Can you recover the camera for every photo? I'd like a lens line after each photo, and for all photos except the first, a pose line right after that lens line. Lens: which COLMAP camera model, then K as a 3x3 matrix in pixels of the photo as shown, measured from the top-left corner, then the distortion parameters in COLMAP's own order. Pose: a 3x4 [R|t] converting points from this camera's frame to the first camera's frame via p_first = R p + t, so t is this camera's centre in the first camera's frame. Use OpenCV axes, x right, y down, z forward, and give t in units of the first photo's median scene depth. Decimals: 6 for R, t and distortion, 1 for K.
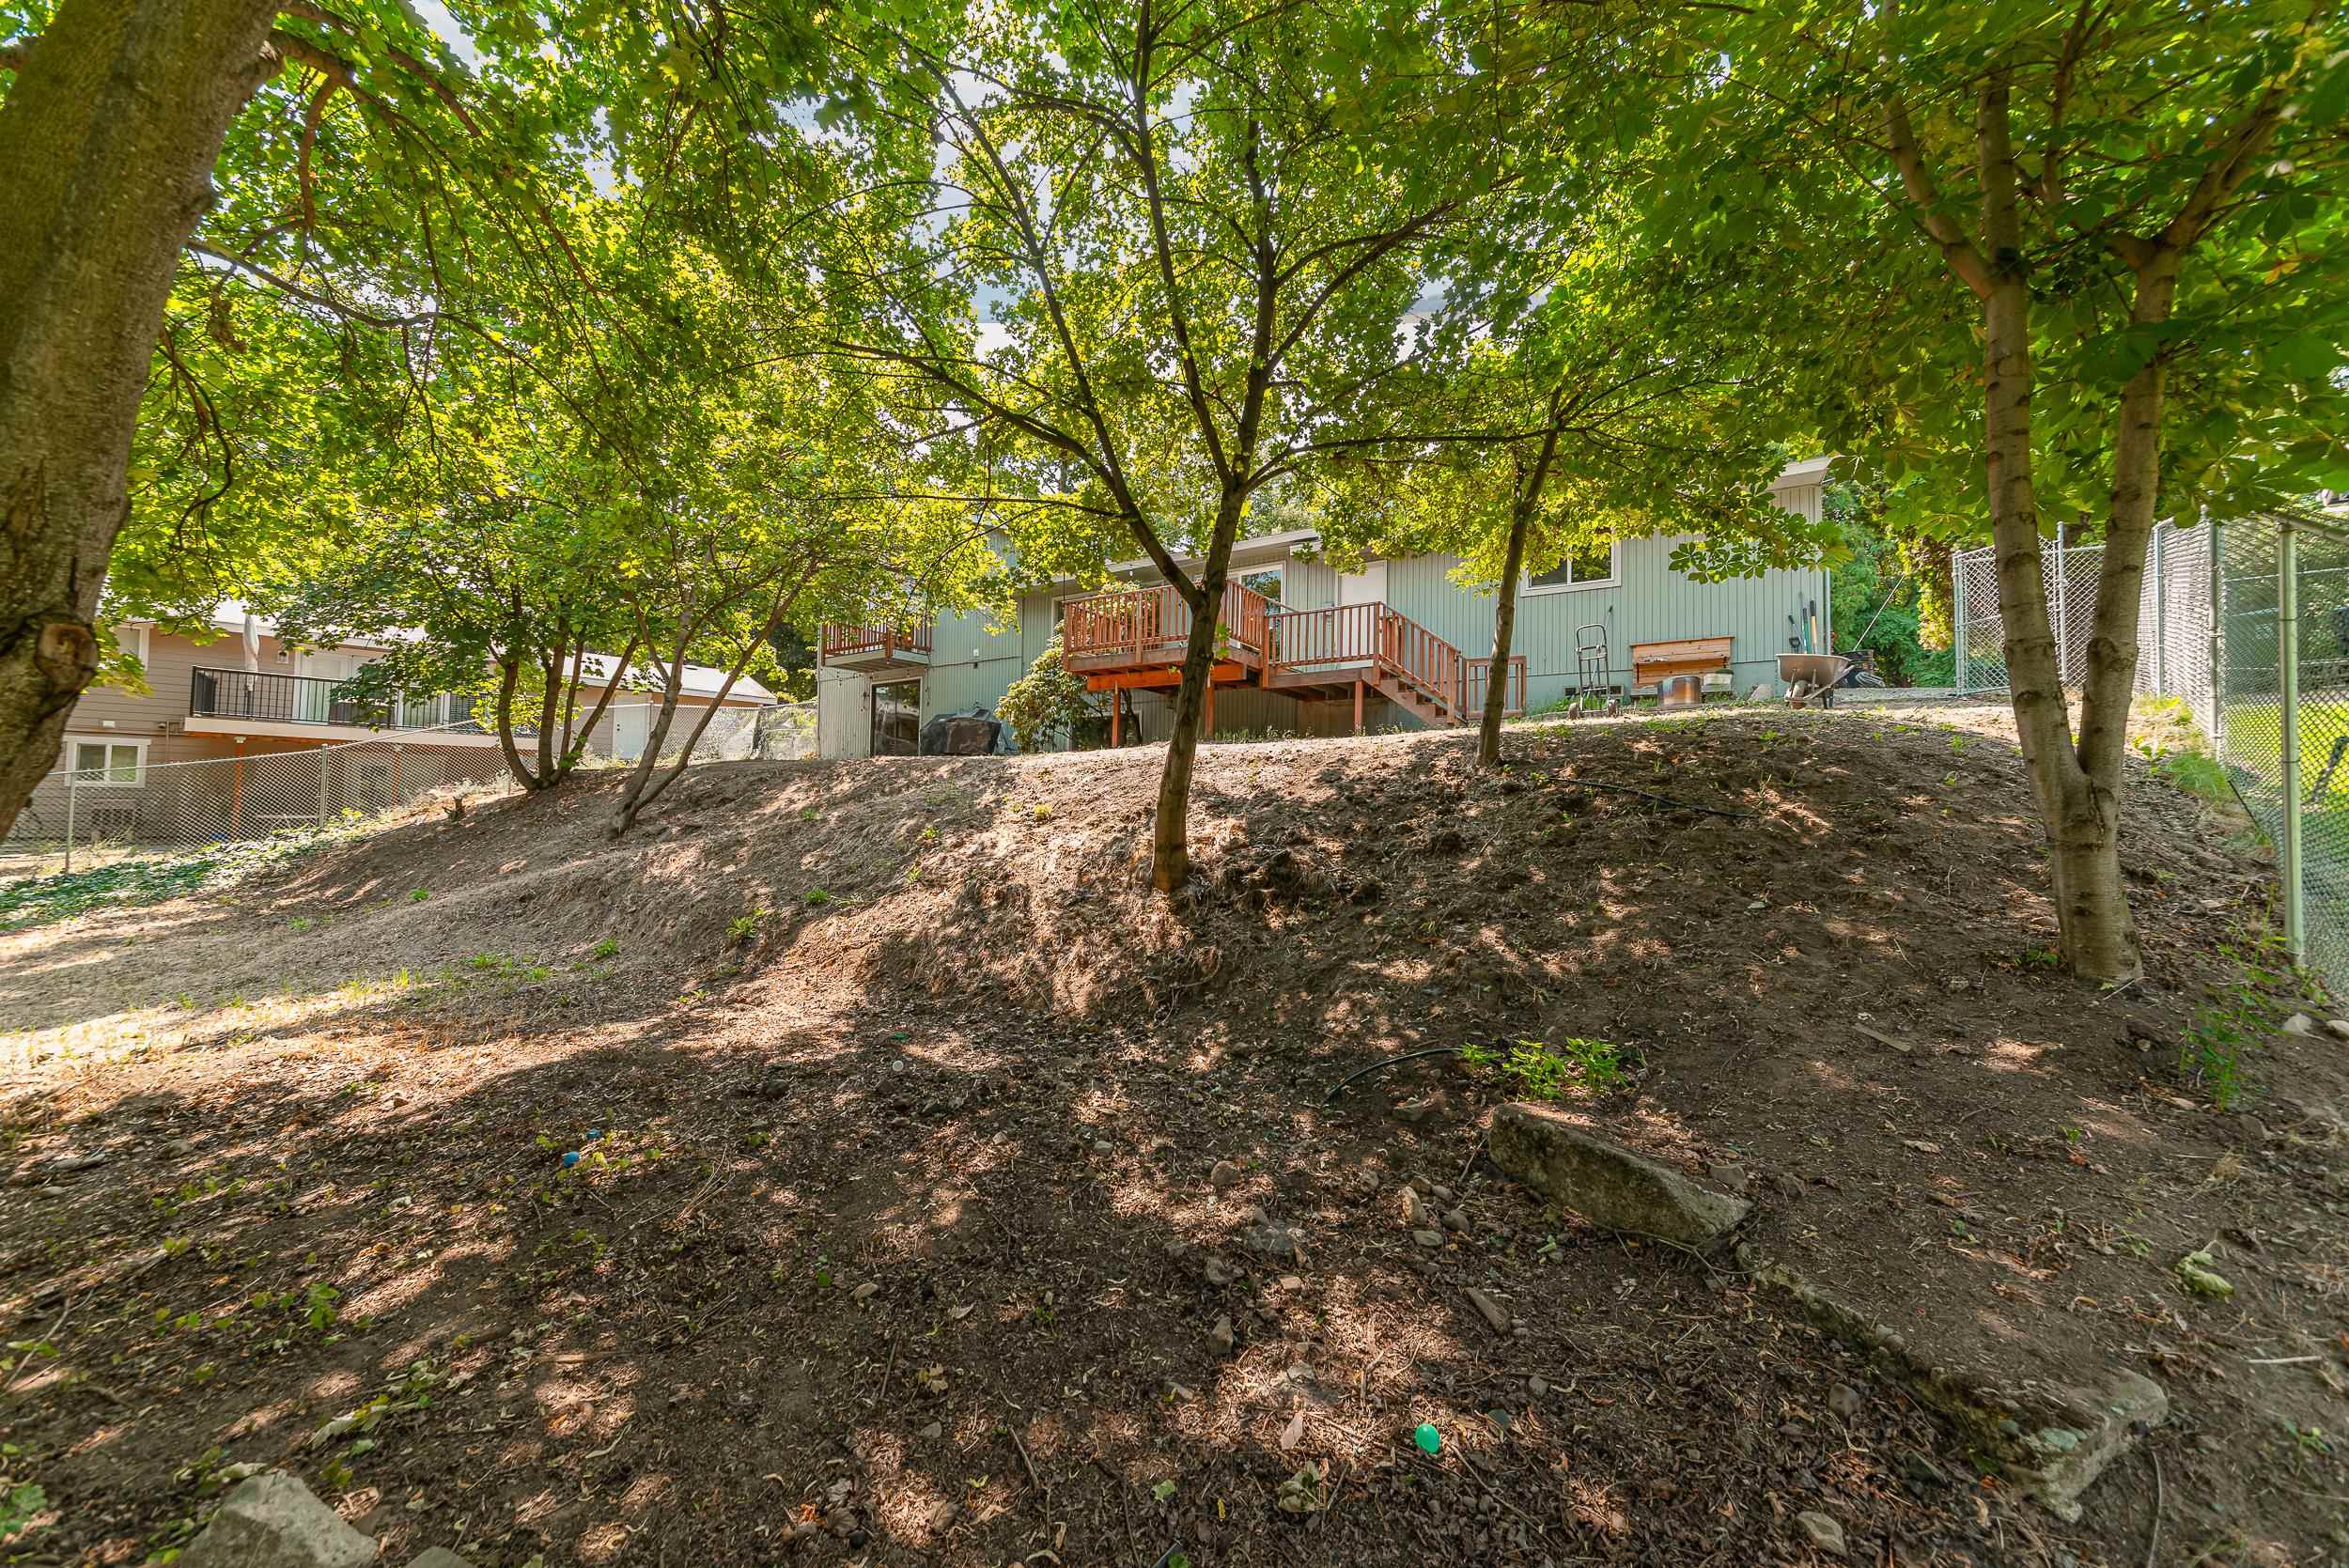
lens RADIAL K [[850.3, 0, 1174.5], [0, 850.3, 784.0], [0, 0, 1]] dist [-0.001923, -0.000131]
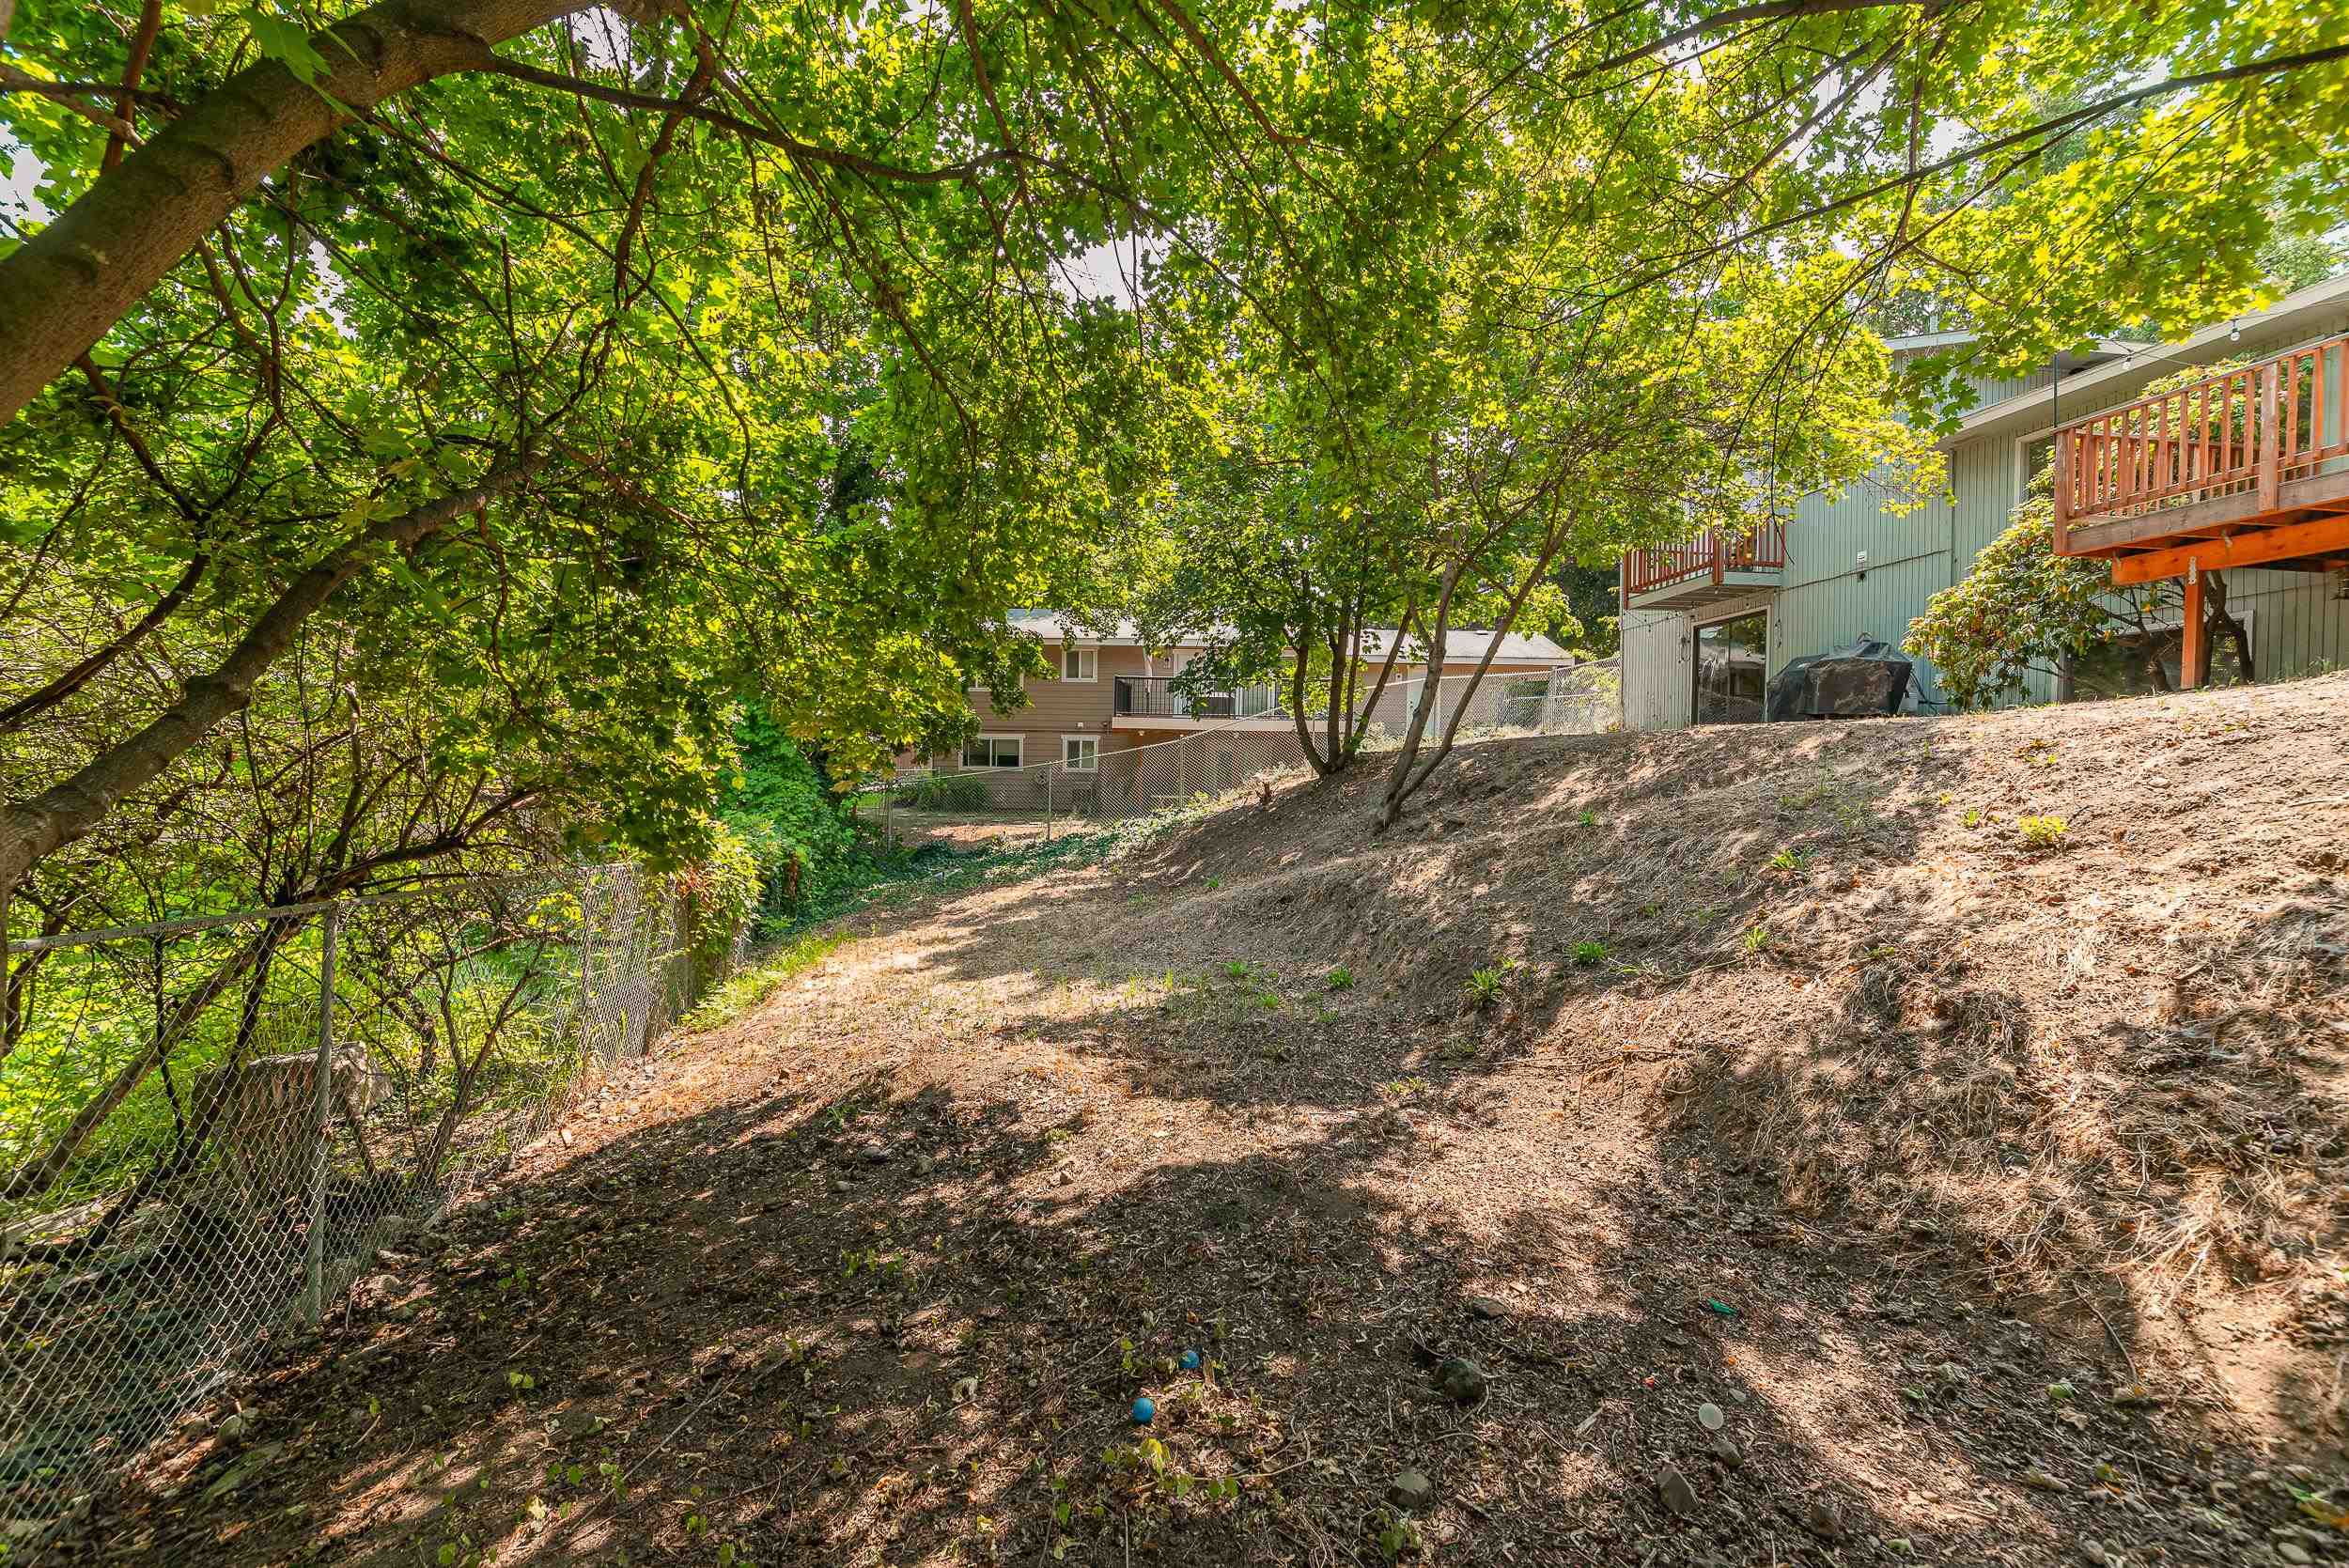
lens RADIAL K [[977.6, 0, 1174.5], [0, 977.6, 784.0], [0, 0, 1]] dist [-0.011287, 0.001037]
pose [[0.668219, 0.001296, -0.743964, -0.067759], [0.020216, 0.999598, 0.019899, -0.014926], [0.743690, -0.028337, 0.667923, 0.234143]]
